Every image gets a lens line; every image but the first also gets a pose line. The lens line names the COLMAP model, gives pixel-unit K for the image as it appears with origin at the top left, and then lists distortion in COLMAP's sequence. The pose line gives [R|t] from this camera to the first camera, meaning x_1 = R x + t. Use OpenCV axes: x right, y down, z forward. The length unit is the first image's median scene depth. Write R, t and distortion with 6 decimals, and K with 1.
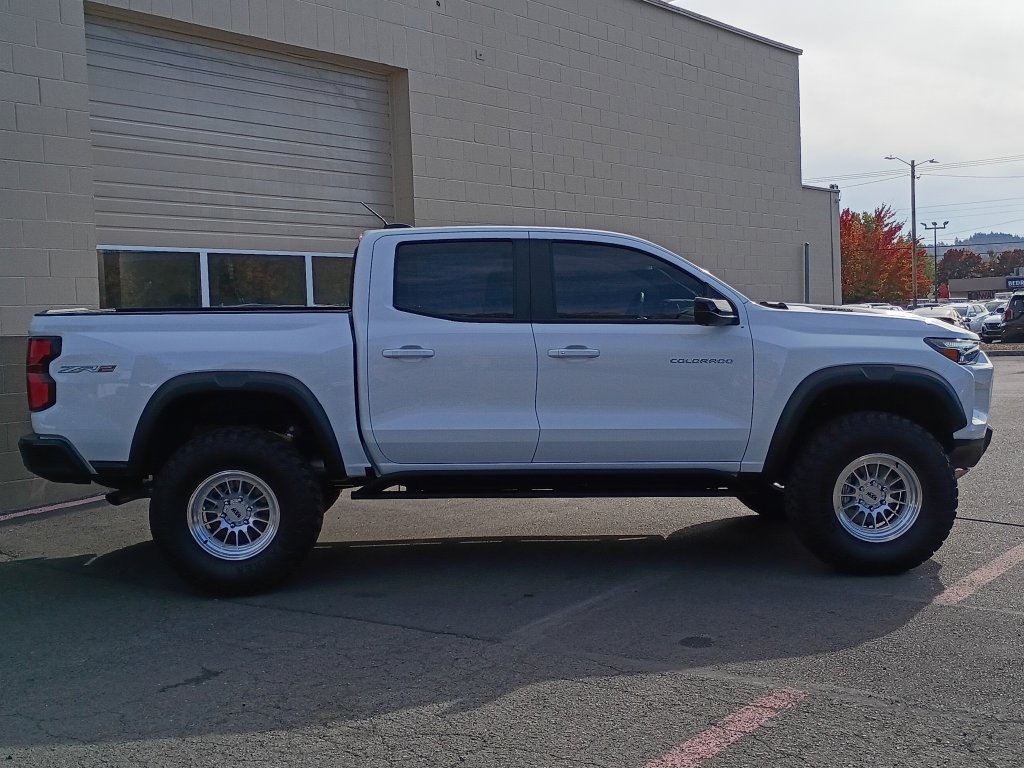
lens RADIAL K [[1335.0, 0, 512.0], [0, 1335.0, 384.0], [0, 0, 1]] dist [0.022906, 0.019144]
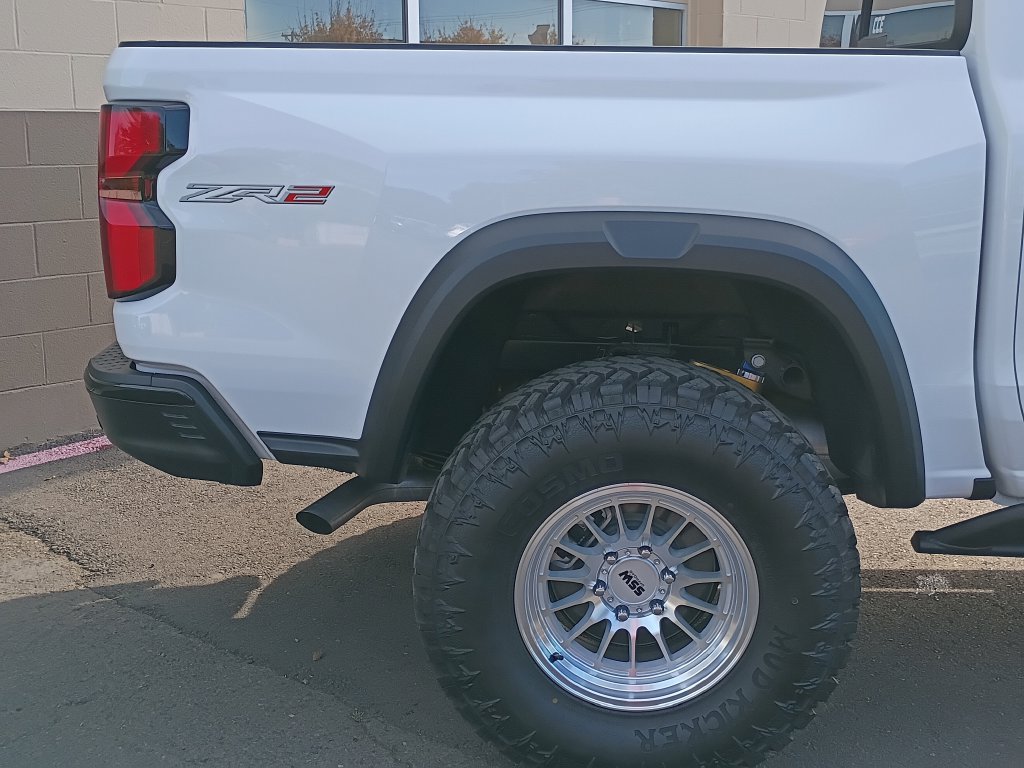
lens RADIAL K [[1335.0, 0, 512.0], [0, 1335.0, 384.0], [0, 0, 1]] dist [0.022906, 0.019144]
pose [[0.995994, 0.042689, -0.078574, -0.213322], [-0.031195, 0.989360, 0.142102, -0.013773], [0.083804, -0.139082, 0.986729, 0.626686]]
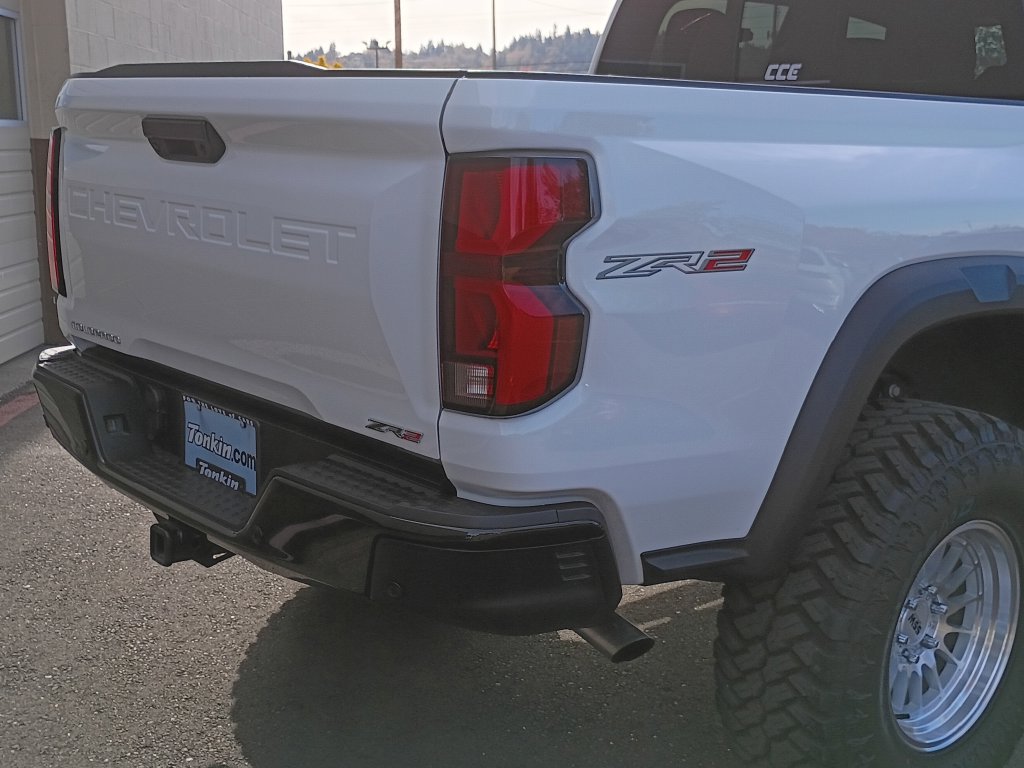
lens RADIAL K [[1402.0, 0, 512.0], [0, 1402.0, 384.0], [0, 0, 1]] dist [-0.014265, -0.011821]
pose [[0.778056, -0.086073, 0.622270, -0.542506], [0.007781, 0.991813, 0.127460, -0.024584], [-0.628147, -0.094329, 0.772356, 0.768974]]
